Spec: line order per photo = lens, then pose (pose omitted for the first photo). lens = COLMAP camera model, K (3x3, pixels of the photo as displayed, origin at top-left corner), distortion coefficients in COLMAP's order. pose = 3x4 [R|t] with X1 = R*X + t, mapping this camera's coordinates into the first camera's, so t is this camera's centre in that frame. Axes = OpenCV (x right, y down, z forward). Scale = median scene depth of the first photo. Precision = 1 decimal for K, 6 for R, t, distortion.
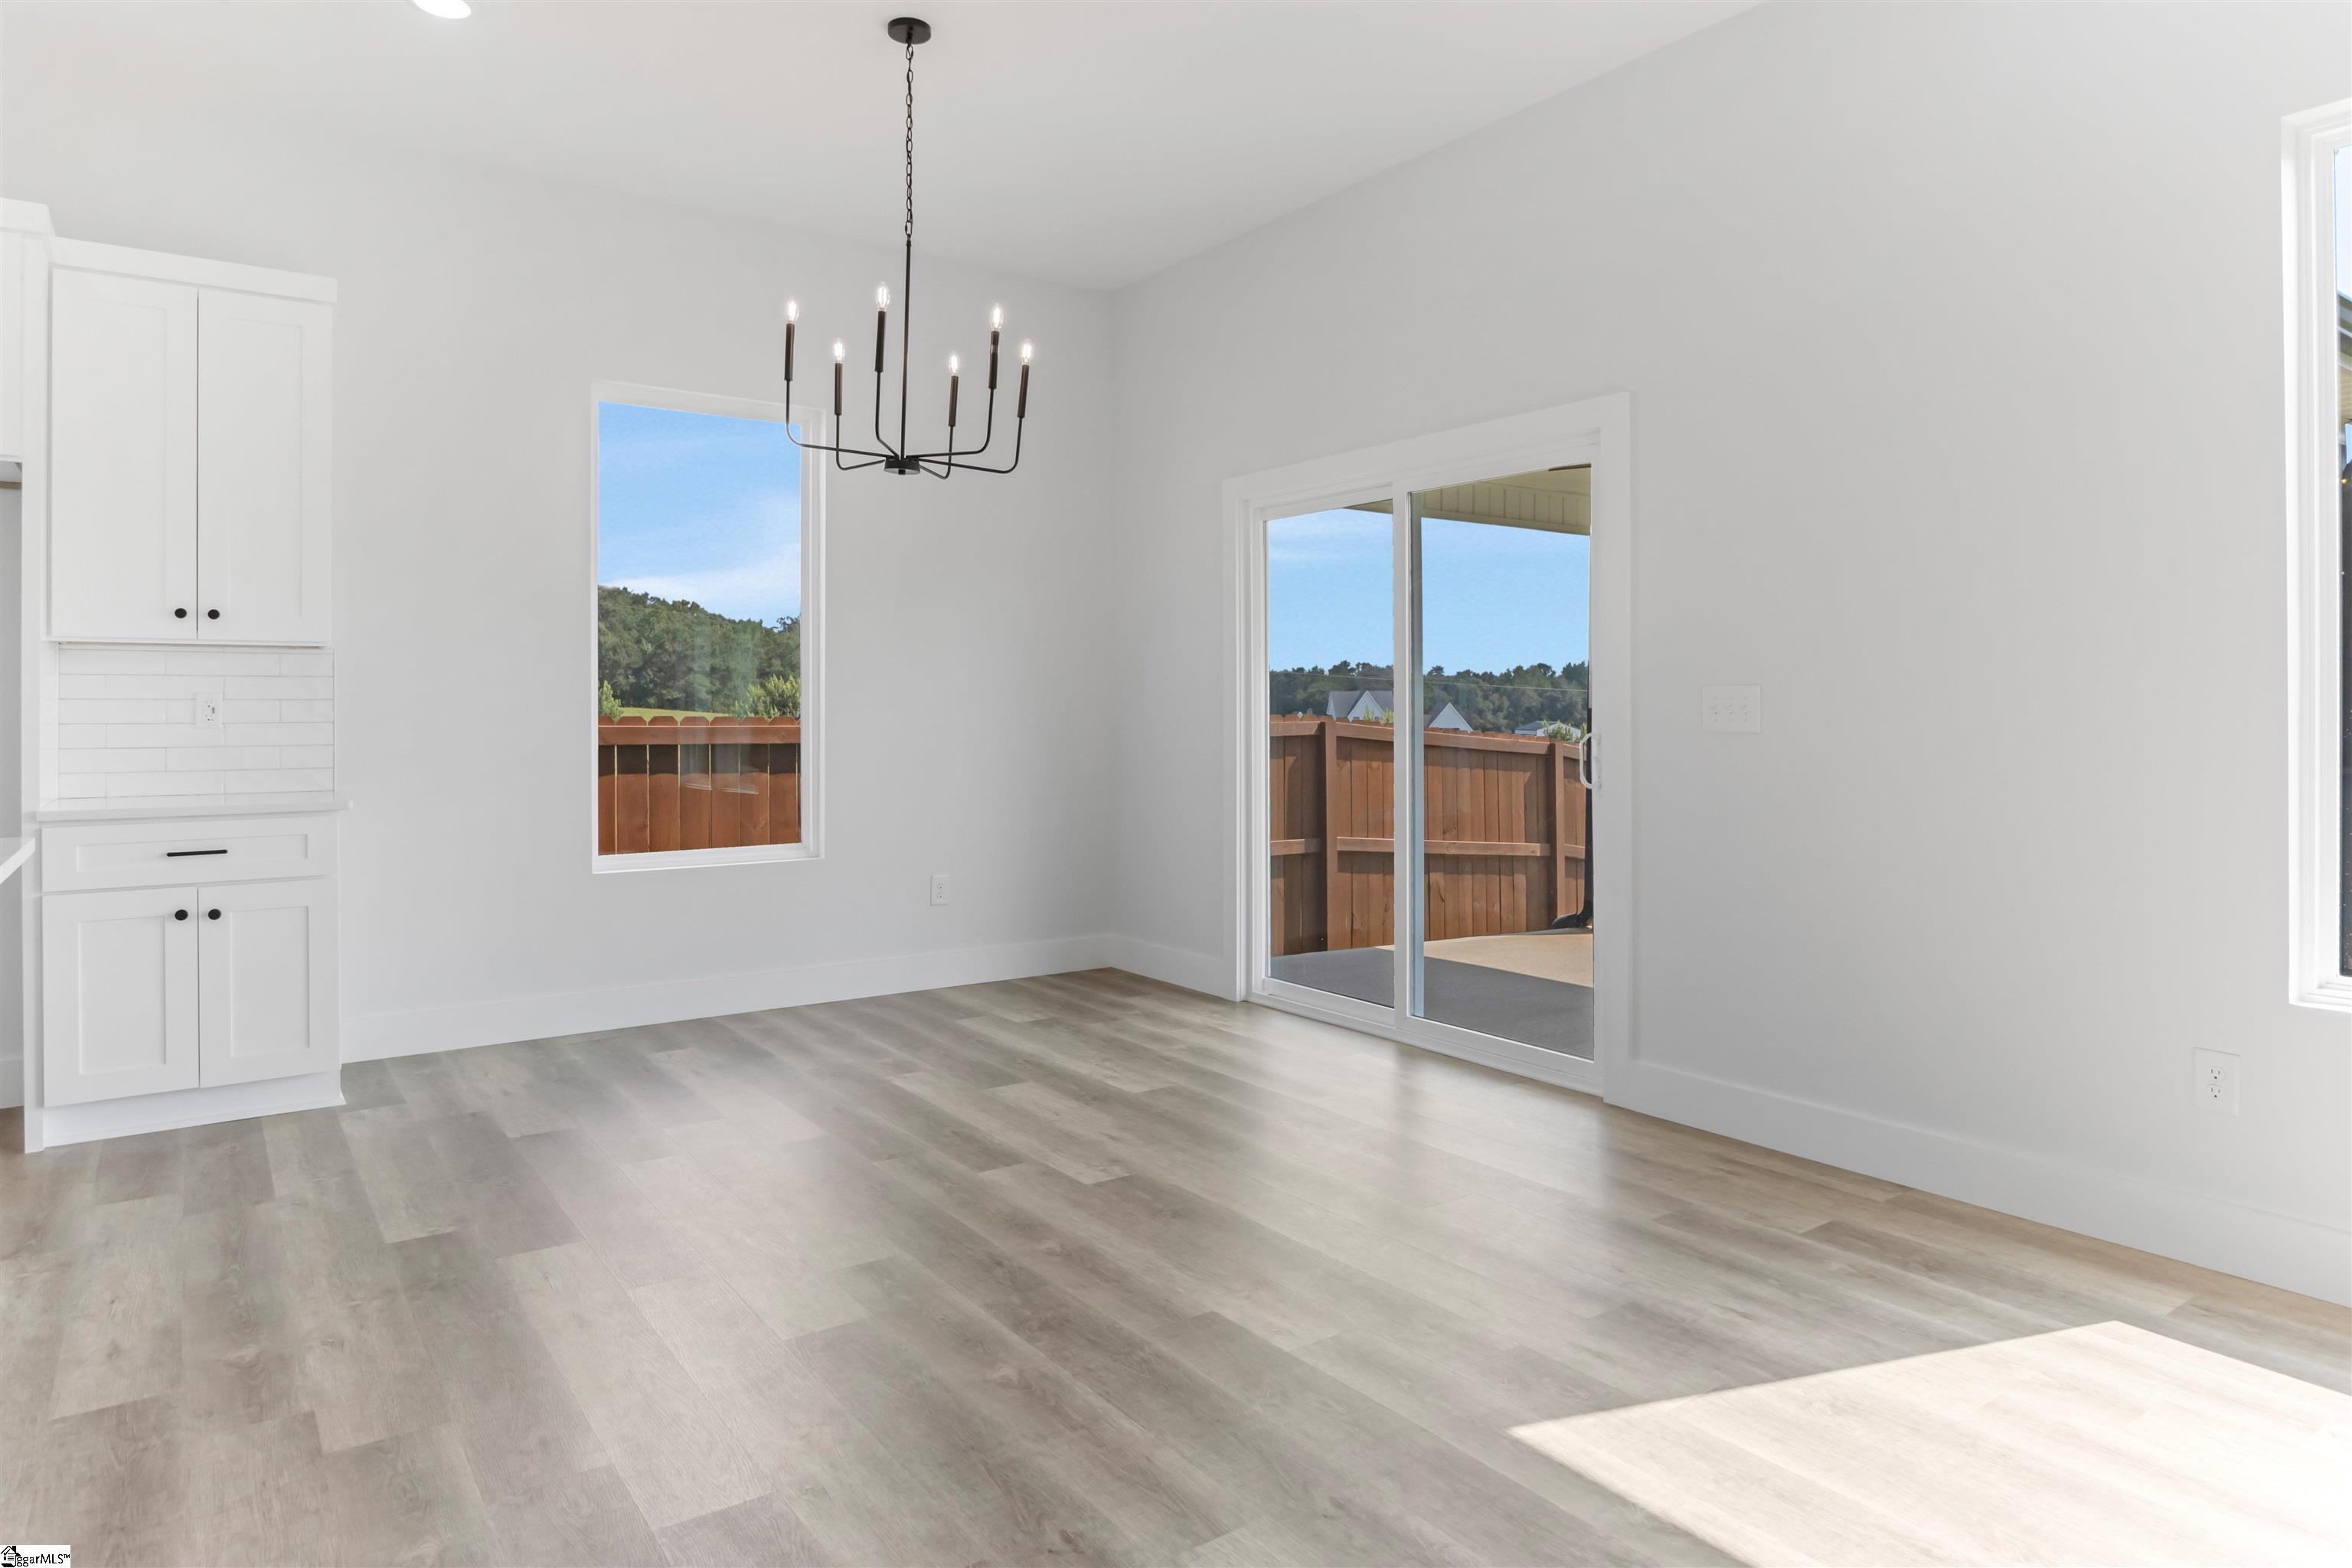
lens RADIAL K [[1392.8, 0, 1197.2], [0, 1392.8, 698.3], [0, 0, 1]] dist [-0.019841, 0.004831]
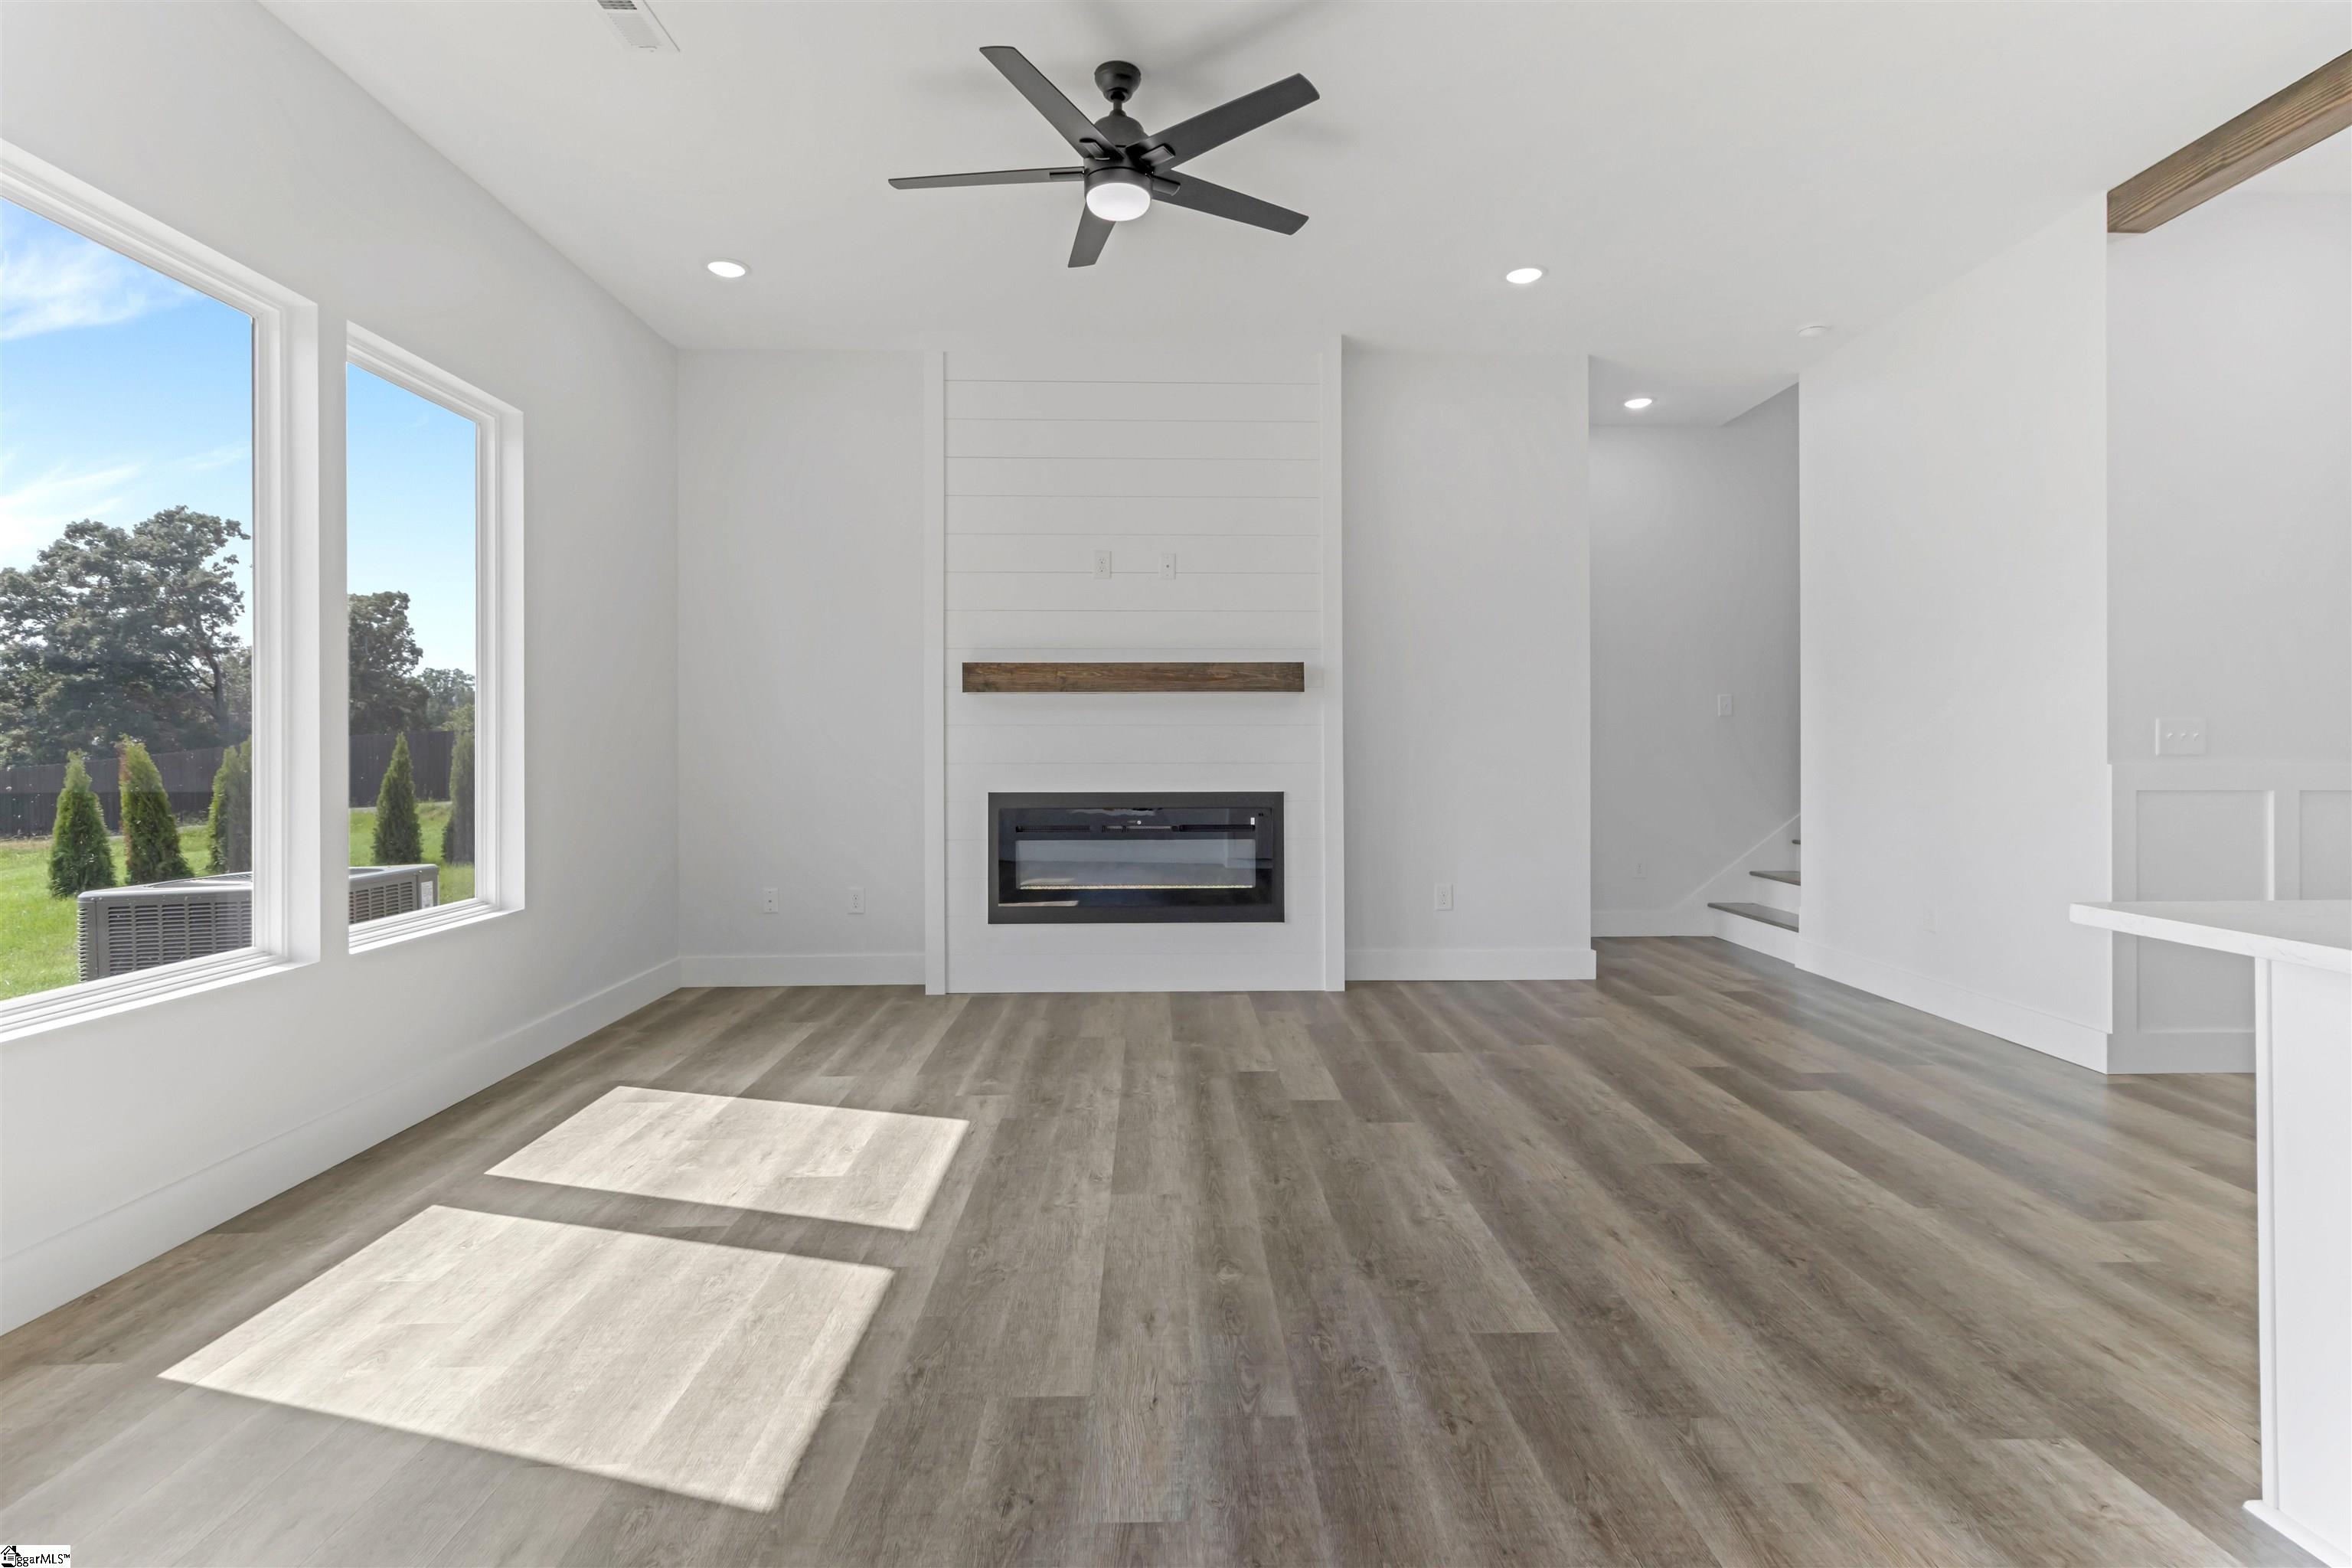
lens RADIAL K [[1126.9, 0, 1183.6], [0, 1126.9, 741.7], [0, 0, 1]] dist [0.004714, -0.000013]
pose [[-0.821377, 0.006608, 0.570348, -0.237201], [-0.001090, 0.999913, -0.013155, 0.011717], [-0.570385, -0.011426, -0.821298, 0.787193]]
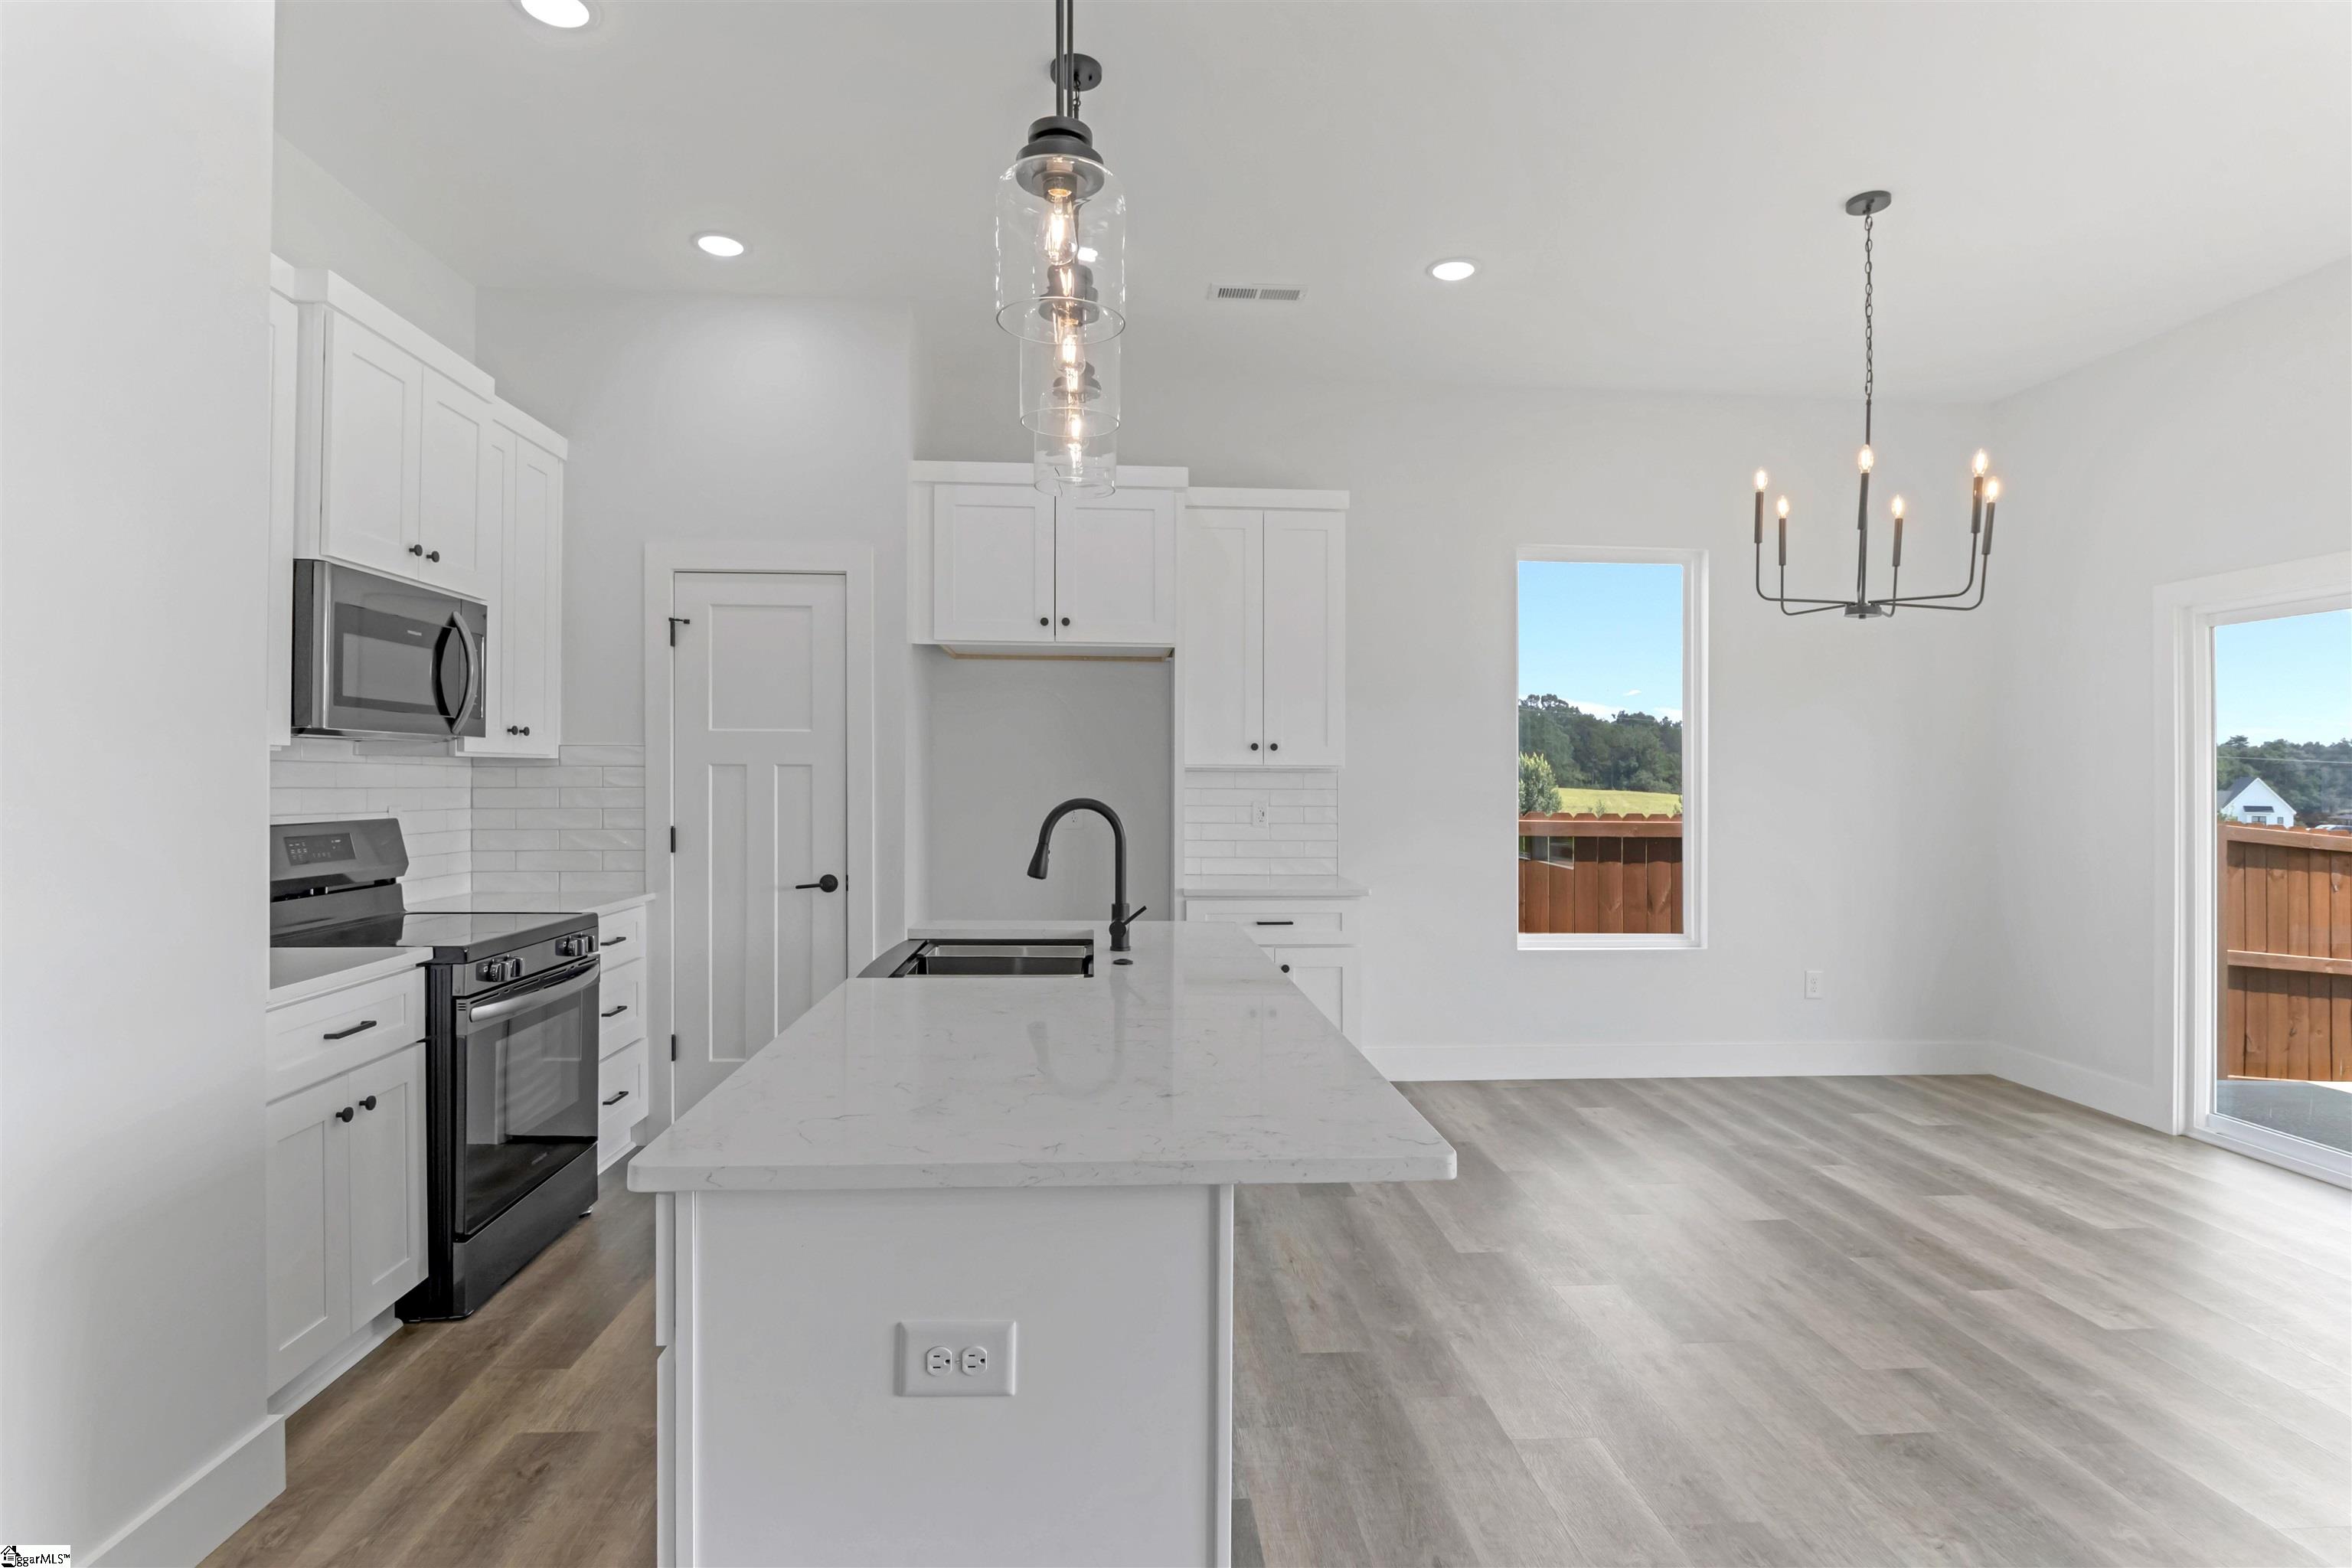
lens RADIAL K [[1187.3, 0, 1185.1], [0, 1187.3, 769.3], [0, 0, 1]] dist [-0.011987, -0.001692]
pose [[0.847945, 0.004416, -0.530066, -0.158906], [-0.004122, 0.999990, 0.001738, -0.040075], [0.530068, 0.000712, 0.847955, -0.049654]]
